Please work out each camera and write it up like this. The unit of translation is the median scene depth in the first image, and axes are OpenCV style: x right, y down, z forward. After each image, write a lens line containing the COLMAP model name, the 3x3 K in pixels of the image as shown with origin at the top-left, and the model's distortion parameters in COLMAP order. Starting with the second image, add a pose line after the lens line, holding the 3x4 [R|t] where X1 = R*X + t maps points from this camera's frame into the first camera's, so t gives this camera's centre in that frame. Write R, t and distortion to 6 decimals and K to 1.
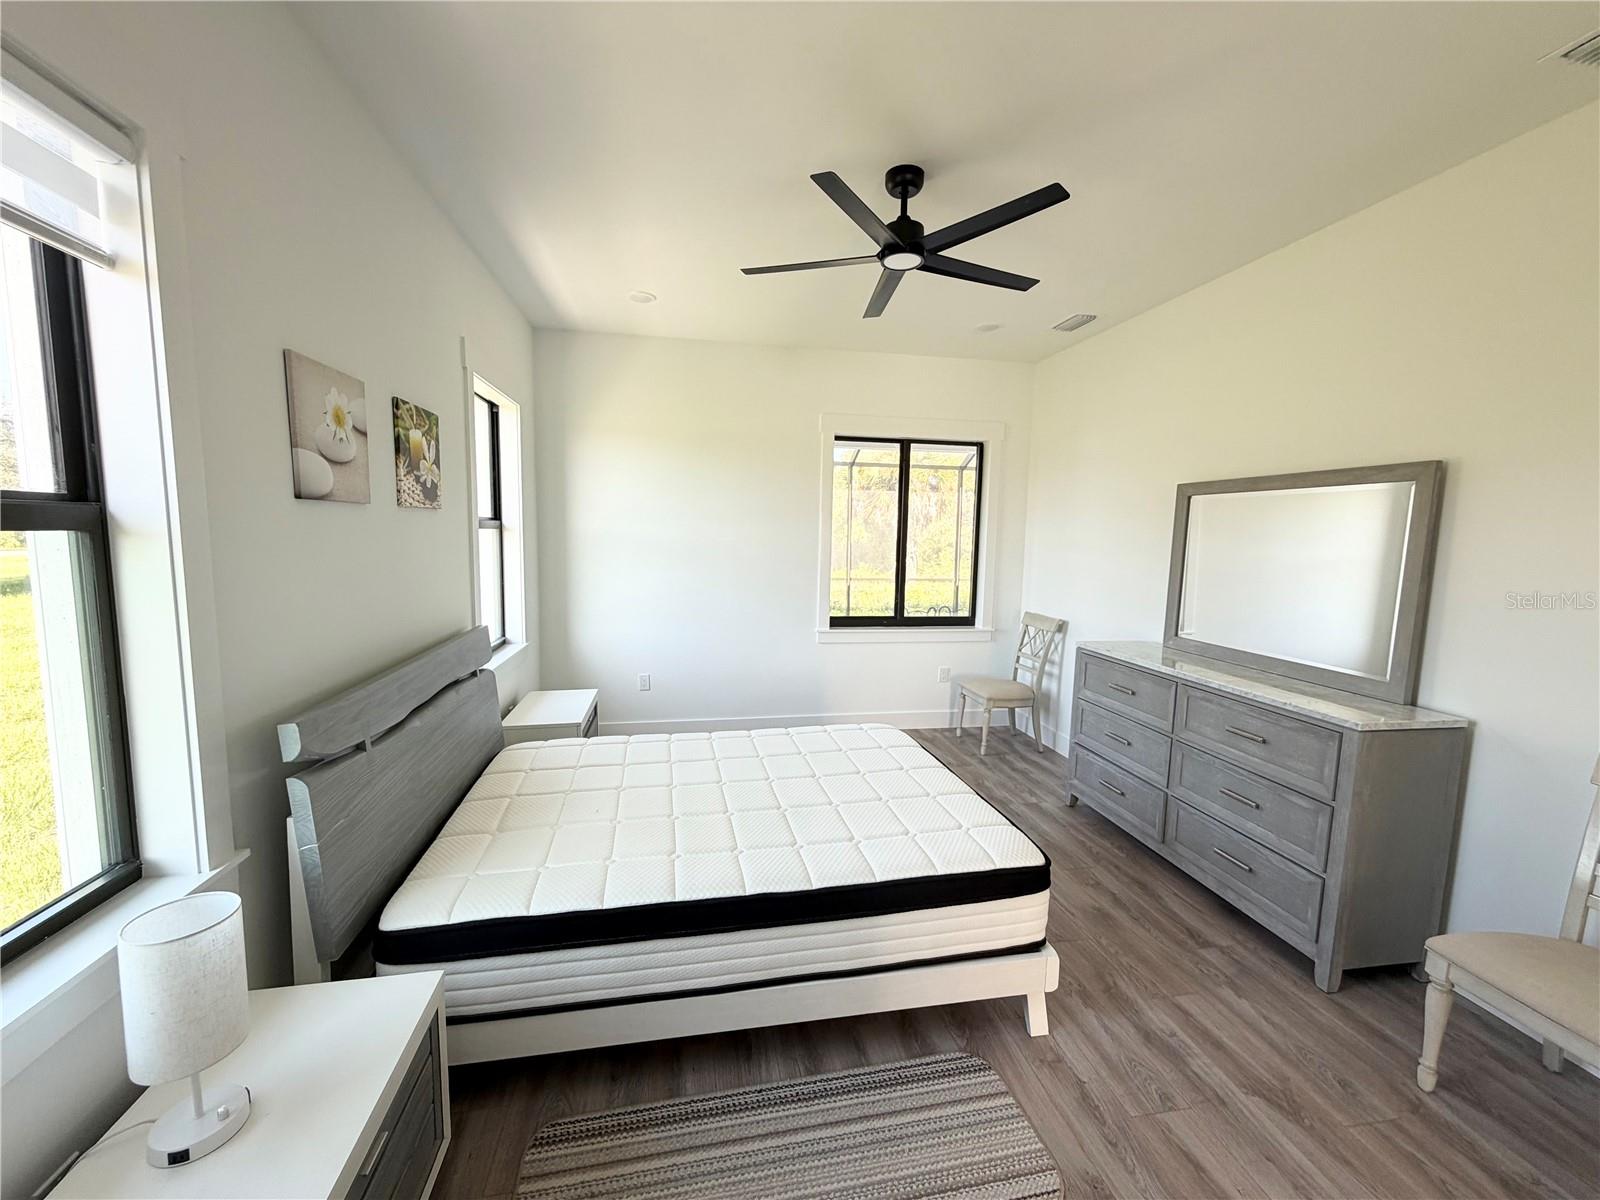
lens RADIAL K [[635.4, 0, 801.5], [0, 635.4, 600.8], [0, 0, 1]] dist [-0.001358, 0.000907]
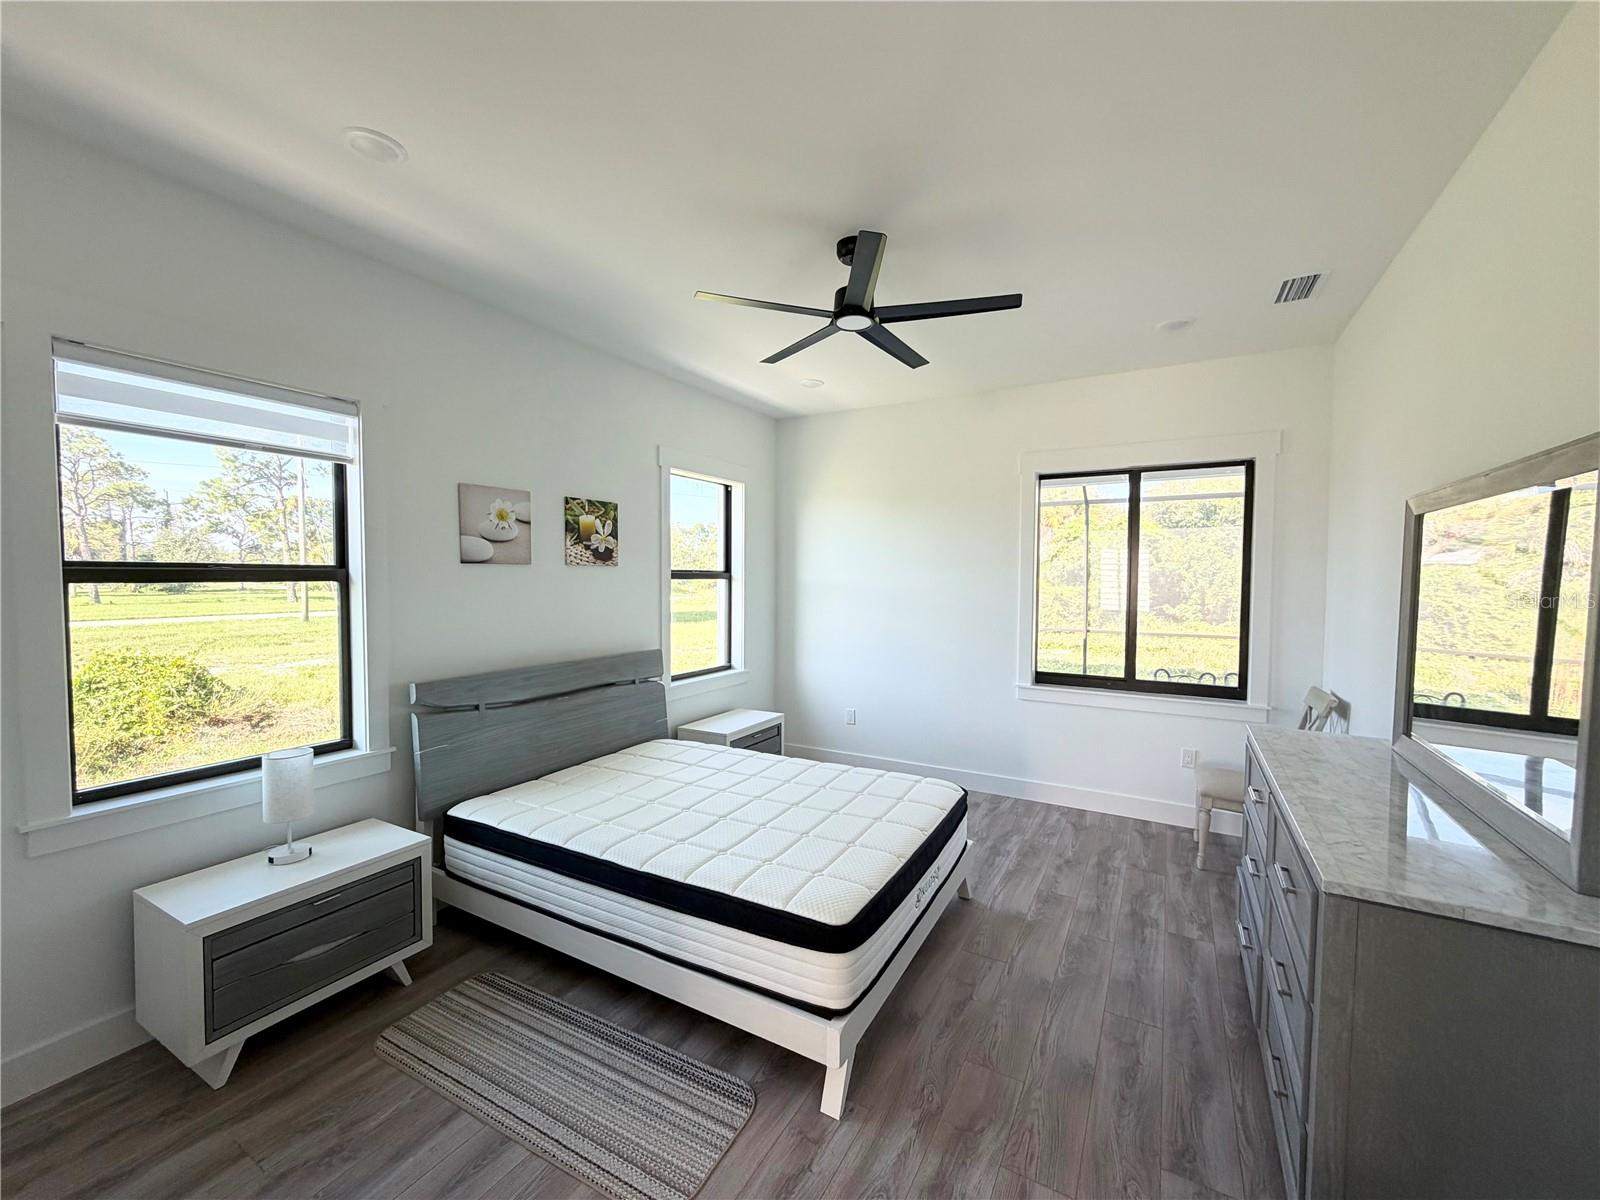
lens RADIAL K [[635.4, 0, 790.0], [0, 635.4, 598.8], [0, 0, 1]] dist [-0.001358, 0.000907]
pose [[0.766796, 0.008321, -0.641837, 0.728143], [-0.060493, 0.996403, -0.059352, -0.006614], [0.639034, 0.084337, 0.764541, 0.151006]]
